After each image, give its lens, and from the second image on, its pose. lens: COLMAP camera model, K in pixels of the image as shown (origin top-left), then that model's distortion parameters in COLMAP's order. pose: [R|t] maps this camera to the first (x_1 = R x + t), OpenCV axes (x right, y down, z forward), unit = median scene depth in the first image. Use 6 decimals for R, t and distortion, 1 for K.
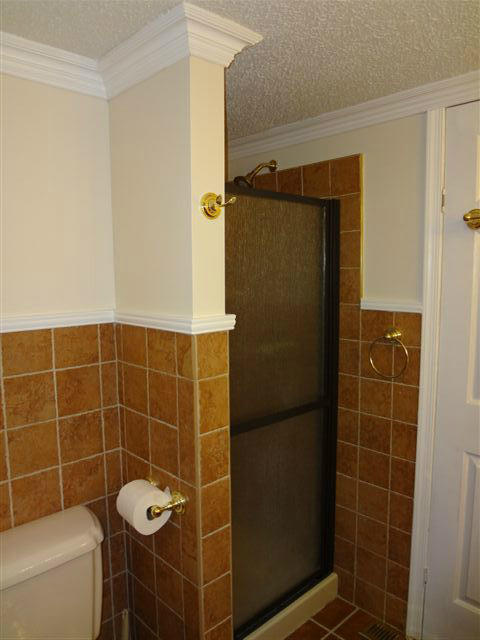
lens RADIAL K [[481.5, 0, 227.7], [0, 481.5, 322.3], [0, 0, 1]] dist [-0.062245, 0.026856]
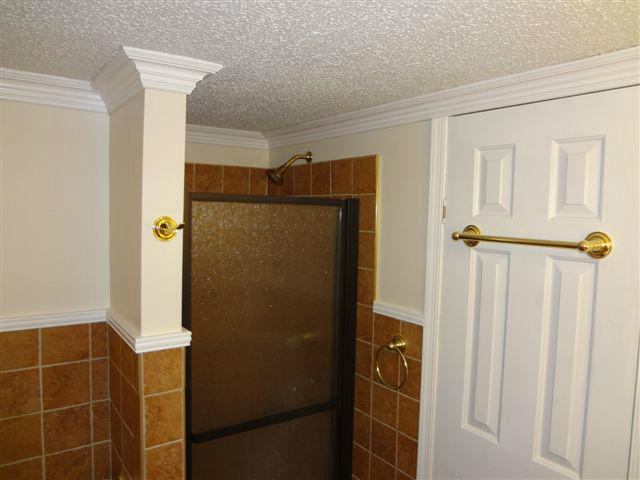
lens RADIAL K [[481.5, 0, 317.0], [0, 481.5, 239.2], [0, 0, 1]] dist [-0.062245, 0.026856]
pose [[0.990944, 0.041639, -0.127654, 0.303455], [-0.047851, 0.997796, -0.045981, -0.134597], [0.125458, 0.051673, 0.990752, 0.011095]]
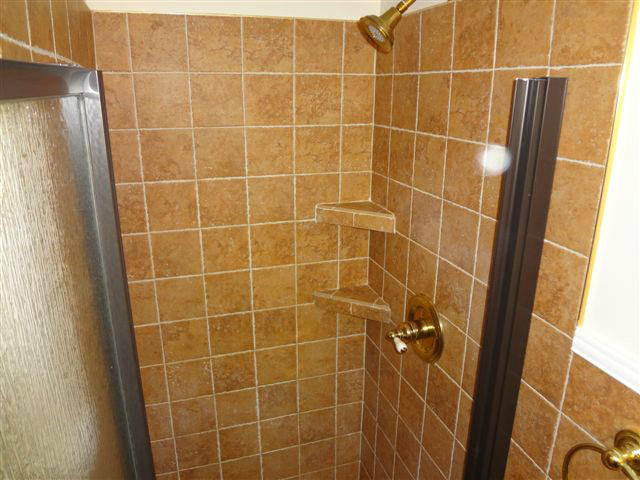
lens RADIAL K [[481.5, 0, 316.8], [0, 481.5, 238.0], [0, 0, 1]] dist [-0.062245, 0.026856]
pose [[0.907533, 0.144895, -0.394194, 0.239463], [-0.064268, 0.975459, 0.210591, -0.212861], [0.415034, -0.165784, 0.894574, 0.587051]]
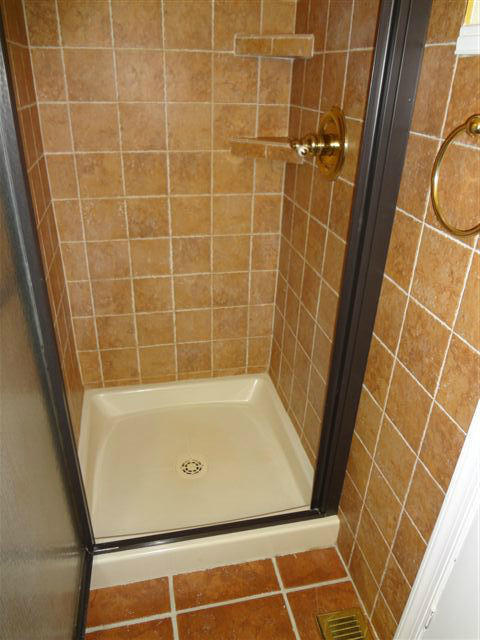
lens RADIAL K [[481.5, 0, 240.3], [0, 481.5, 320.6], [0, 0, 1]] dist [-0.062245, 0.026856]
pose [[0.863793, 0.276320, -0.421317, 0.373828], [-0.104040, 0.916000, 0.387452, 0.045836], [0.492988, -0.290845, 0.819983, 0.565479]]
